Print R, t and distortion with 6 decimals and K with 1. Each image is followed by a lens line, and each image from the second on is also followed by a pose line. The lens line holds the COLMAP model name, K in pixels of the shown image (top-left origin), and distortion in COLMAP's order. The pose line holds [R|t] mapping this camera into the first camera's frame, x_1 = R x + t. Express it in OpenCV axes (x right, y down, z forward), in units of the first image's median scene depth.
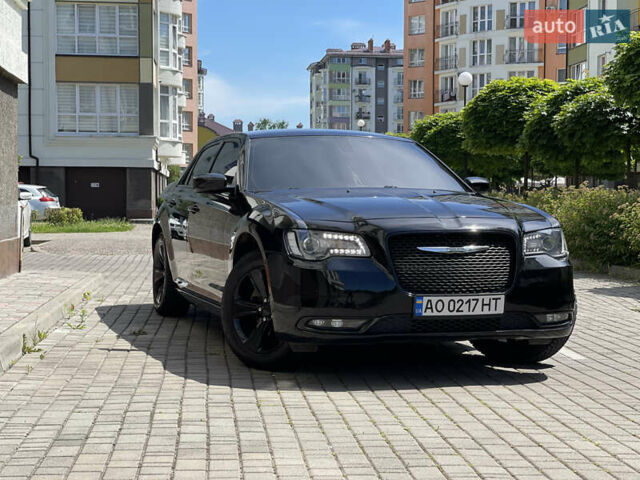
lens RADIAL K [[1179.3, 0, 333.9], [0, 1179.3, 231.9], [0, 0, 1]] dist [0.199460, -0.153142]
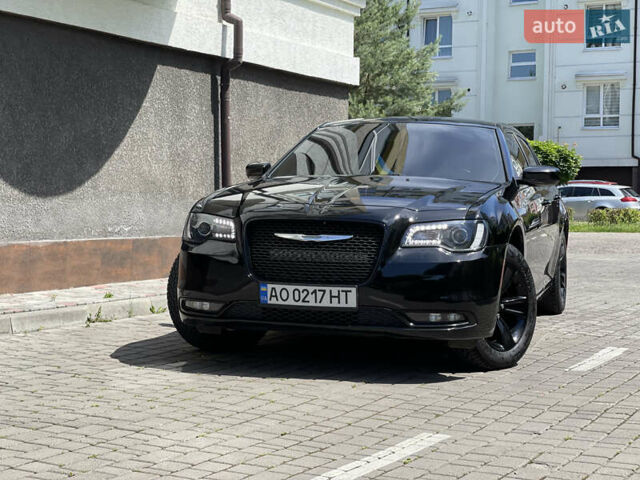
lens RADIAL K [[1177.9, 0, 320.0], [0, 1177.9, 240.0], [0, 0, 1]] dist [0.208795, -0.069207]
pose [[0.826393, 0.033561, -0.562092, 0.221688], [-0.031031, 0.999420, 0.014050, 0.001099], [0.562238, 0.005831, 0.826955, 0.072868]]
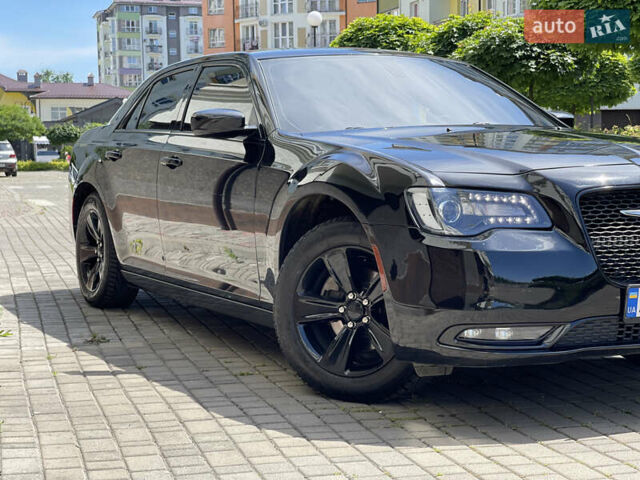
lens RADIAL K [[1172.4, 0, 333.4], [0, 1172.4, 238.6], [0, 0, 1]] dist [0.223514, -0.089330]
pose [[0.984204, -0.031845, 0.174148, -0.067237], [0.023819, 0.998564, 0.047980, -0.002311], [-0.175426, -0.043074, 0.983550, 0.132212]]
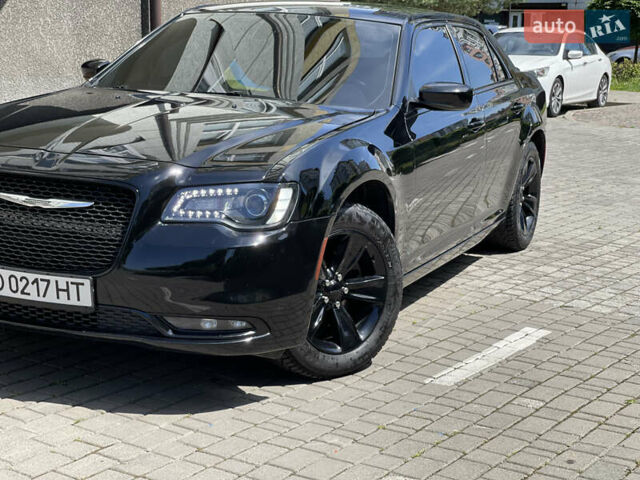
lens RADIAL K [[1177.9, 0, 320.0], [0, 1177.9, 240.0], [0, 0, 1]] dist [0.208795, -0.069207]
pose [[0.762205, 0.143694, -0.631186, 0.223866], [-0.055826, 0.986010, 0.157059, -0.026908], [0.644925, -0.084475, 0.759563, 0.201995]]
